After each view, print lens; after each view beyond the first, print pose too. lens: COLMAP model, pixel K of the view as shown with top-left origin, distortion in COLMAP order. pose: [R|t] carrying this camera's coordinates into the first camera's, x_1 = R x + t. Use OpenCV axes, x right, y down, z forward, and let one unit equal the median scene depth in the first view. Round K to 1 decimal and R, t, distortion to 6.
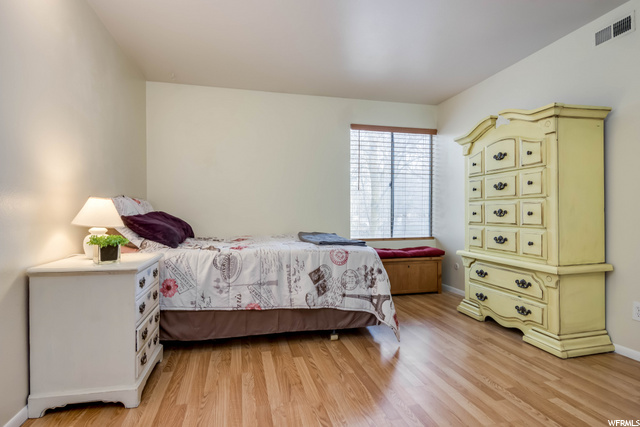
lens RADIAL K [[336.8, 0, 323.6], [0, 336.8, 202.3], [0, 0, 1]] dist [0.019666, -0.000793]
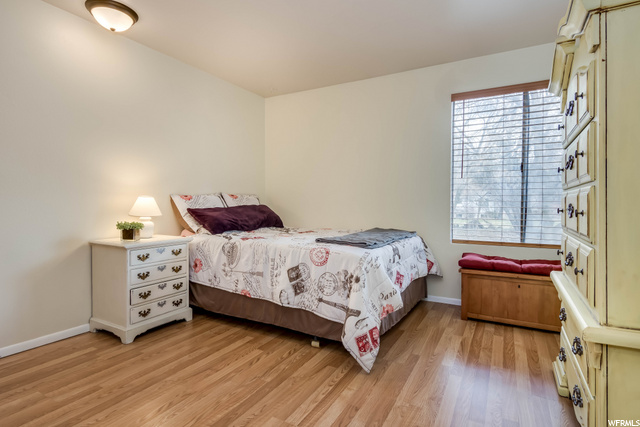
lens RADIAL K [[336.8, 0, 323.6], [0, 336.8, 202.3], [0, 0, 1]] dist [0.019666, -0.000793]
pose [[0.732247, -0.000784, -0.681039, 0.697296], [0.016610, 0.999722, 0.016708, 0.002724], [0.680837, -0.023547, 0.732057, 0.371118]]
